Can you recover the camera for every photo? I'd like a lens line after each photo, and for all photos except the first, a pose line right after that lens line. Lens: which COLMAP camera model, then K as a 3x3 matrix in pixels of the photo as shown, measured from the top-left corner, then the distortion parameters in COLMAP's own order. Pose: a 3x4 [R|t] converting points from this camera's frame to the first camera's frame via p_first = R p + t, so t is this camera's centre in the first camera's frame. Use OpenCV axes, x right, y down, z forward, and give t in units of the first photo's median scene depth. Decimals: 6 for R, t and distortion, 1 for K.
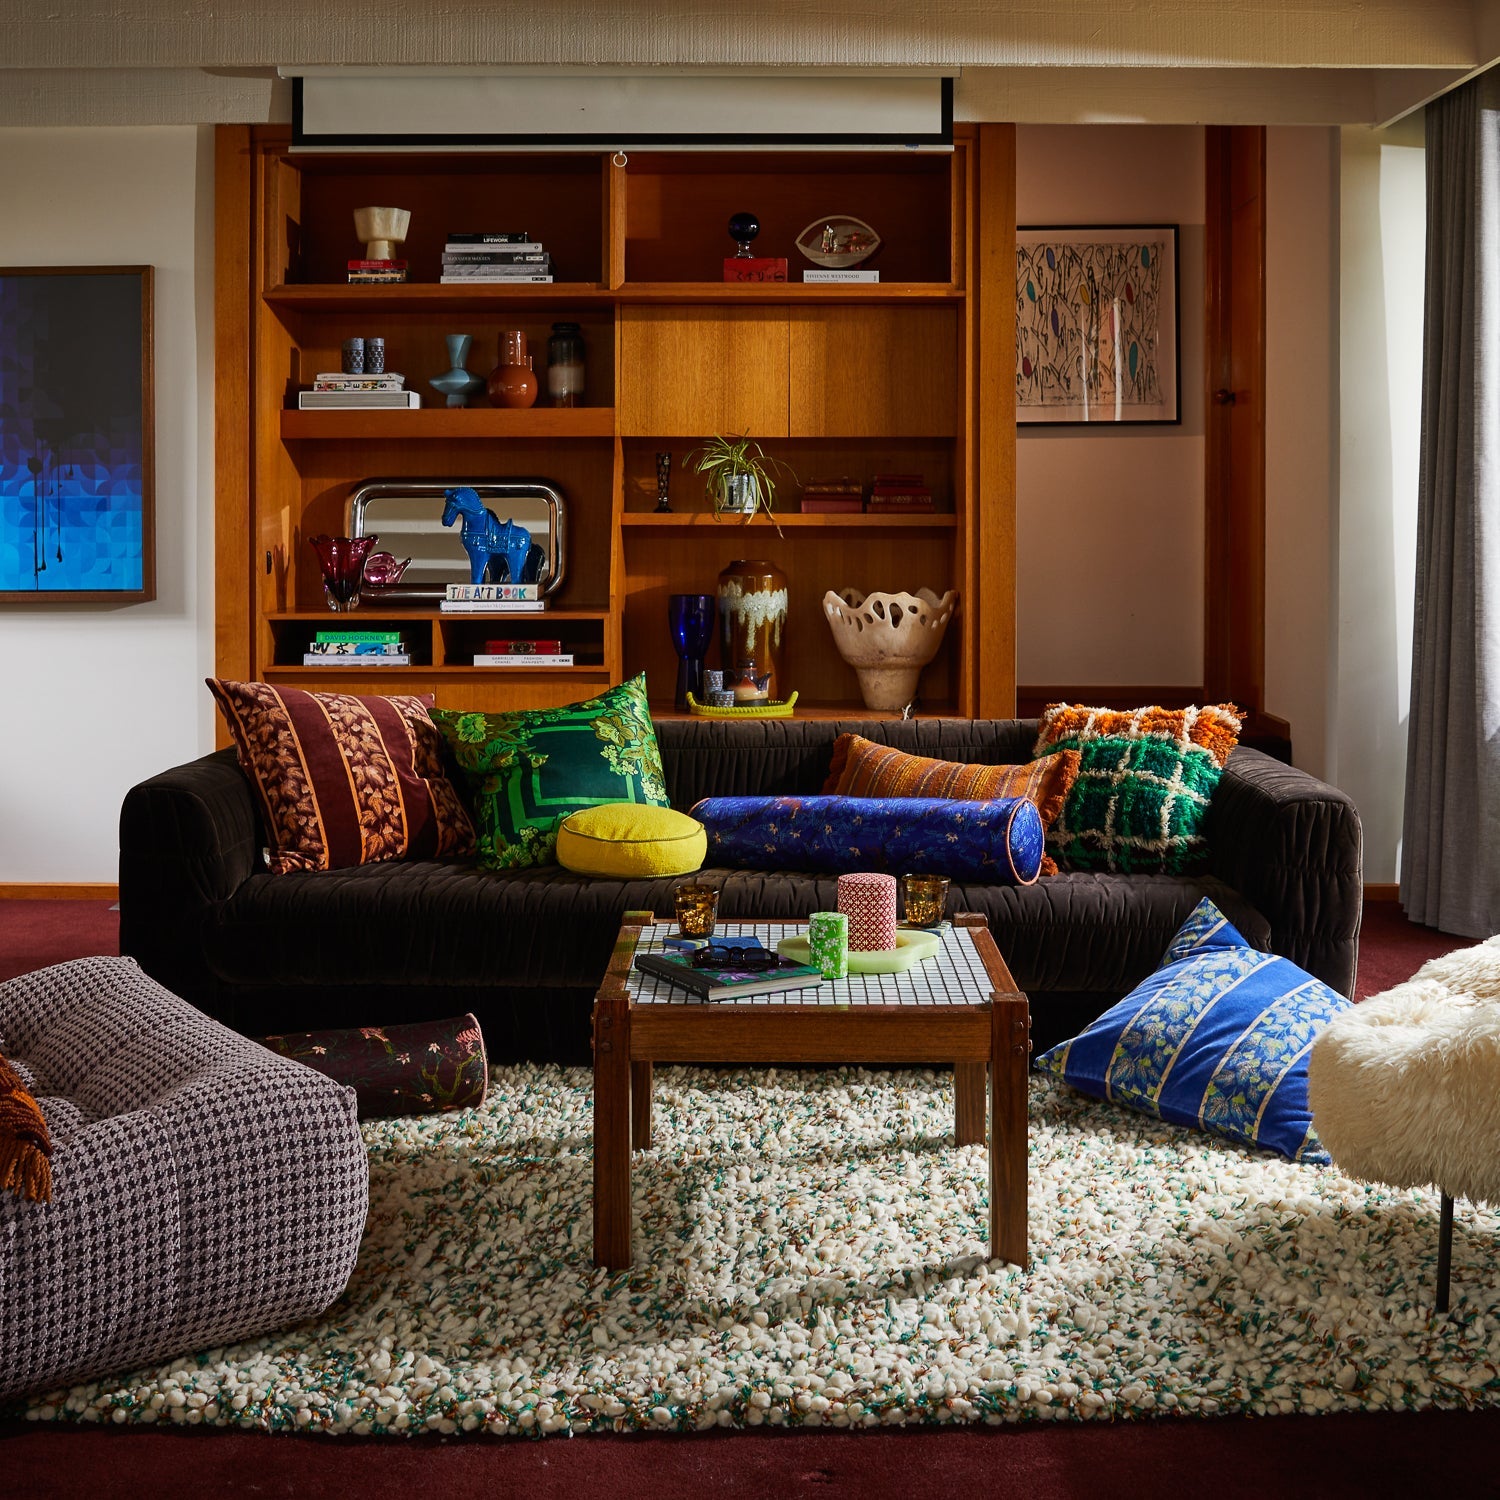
lens RADIAL K [[3584.6, 0, 752.3], [0, 3584.6, 629.5], [0, 0, 1]] dist [-0.016333, 0.203815]
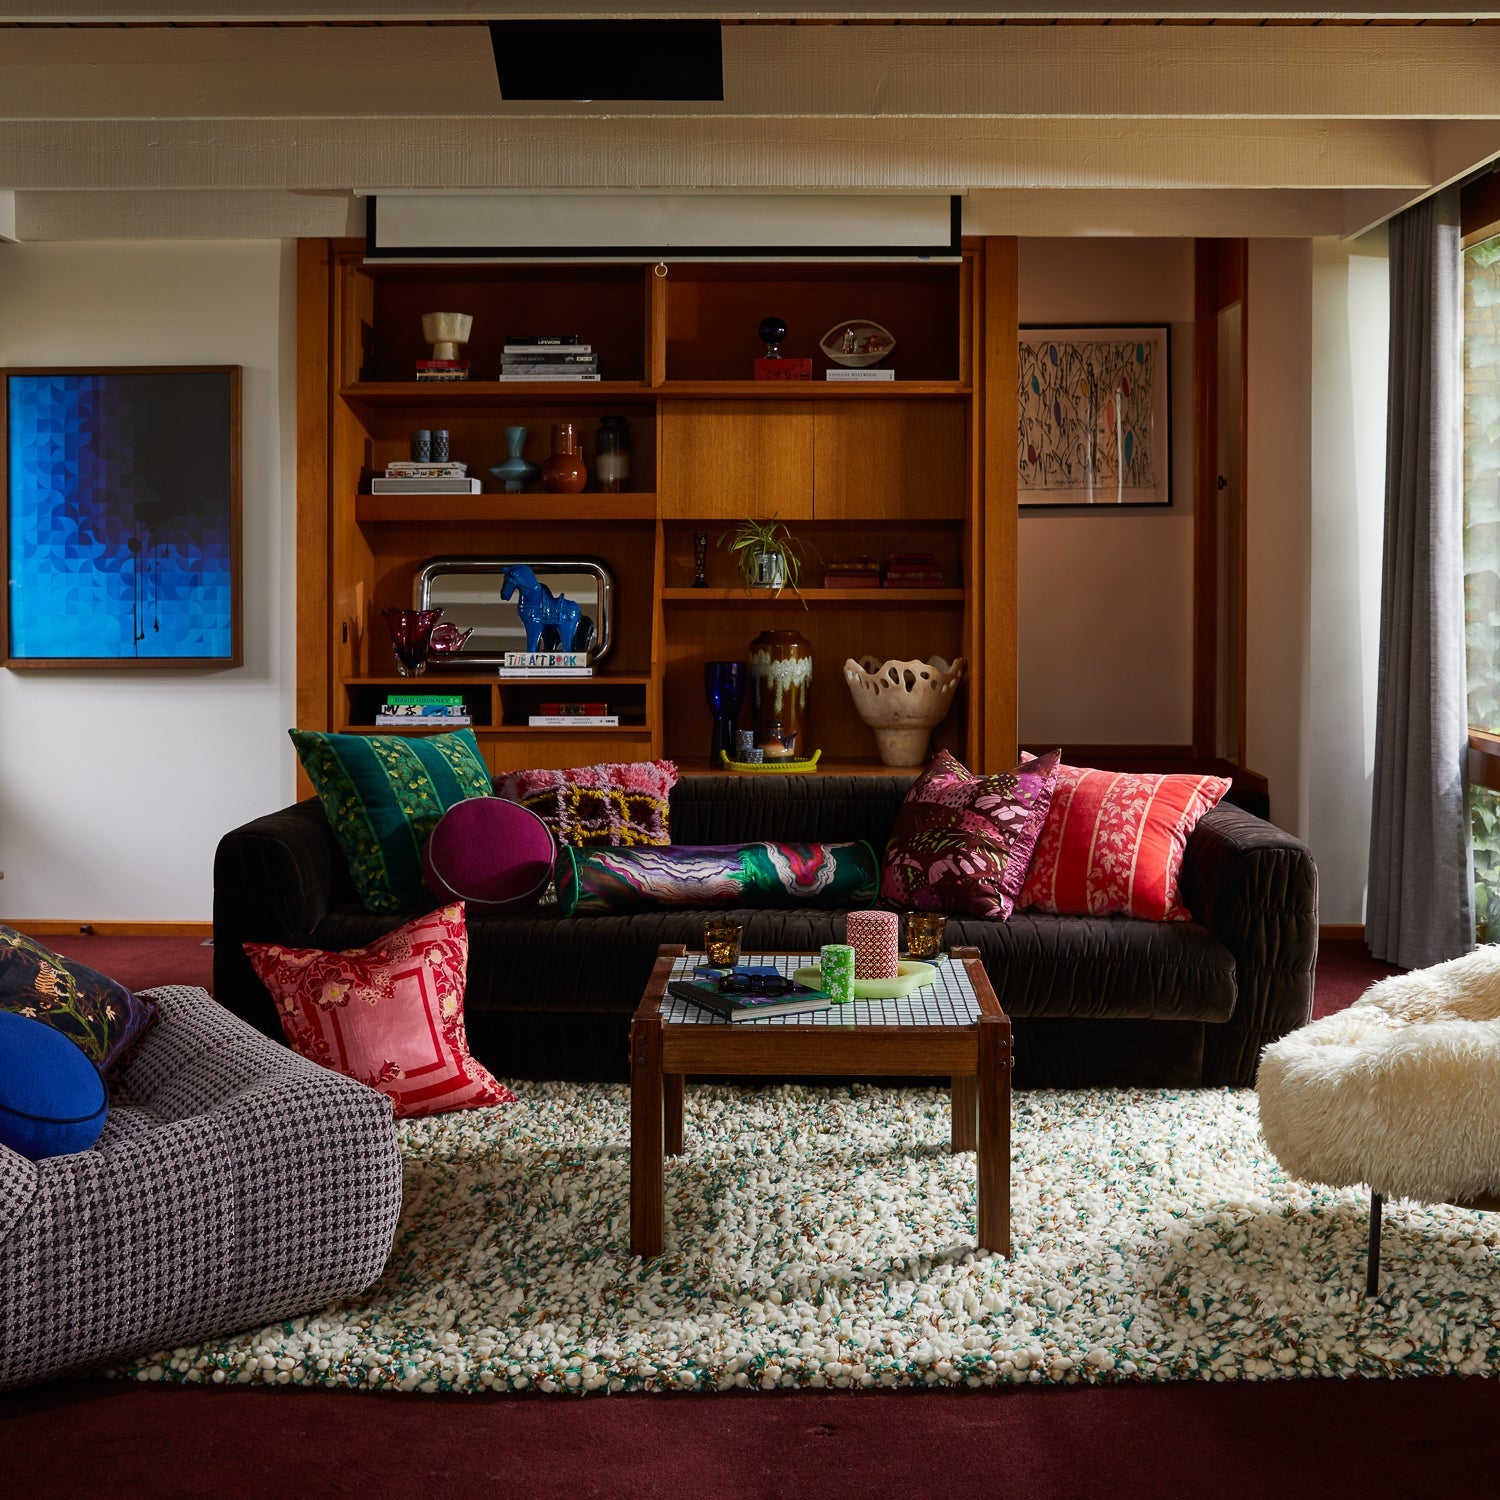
lens RADIAL K [[3412.9, 0, 747.3], [0, 3412.9, 626.5], [0, 0, 1]] dist [0.048350, 0.000954]
pose [[0.999895, 0.000691, -0.014445, 0.005225], [-0.000946, 0.999844, -0.017636, -0.002042], [0.014431, 0.017647, 0.999740, -0.056715]]
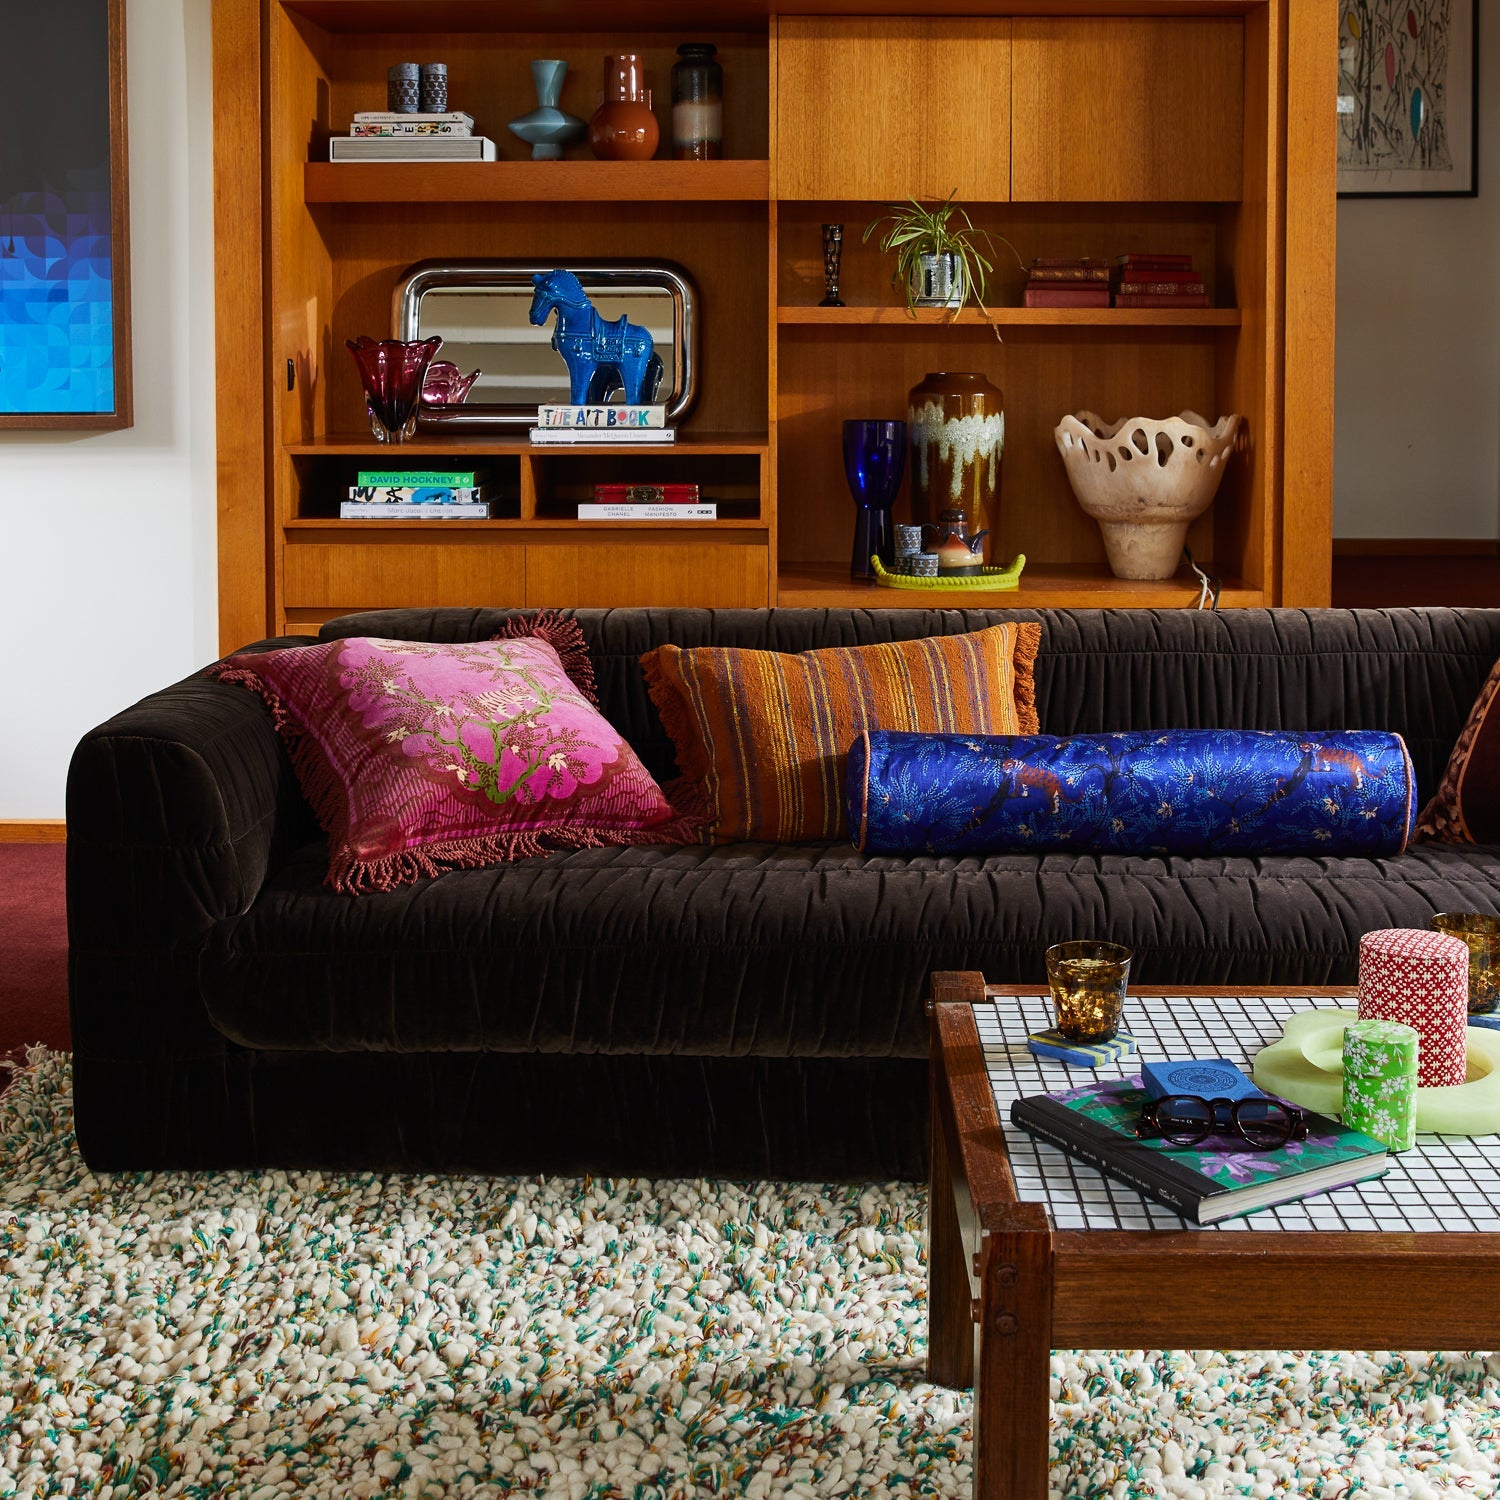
lens RADIAL K [[3412.9, 0, 747.3], [0, 3412.9, 626.5], [0, 0, 1]] dist [0.048350, 0.000954]
pose [[0.999975, 0.000941, 0.007032, -0.048305], [-0.001304, 0.998654, 0.051855, -0.003885], [-0.006974, -0.051863, 0.998630, 0.314525]]
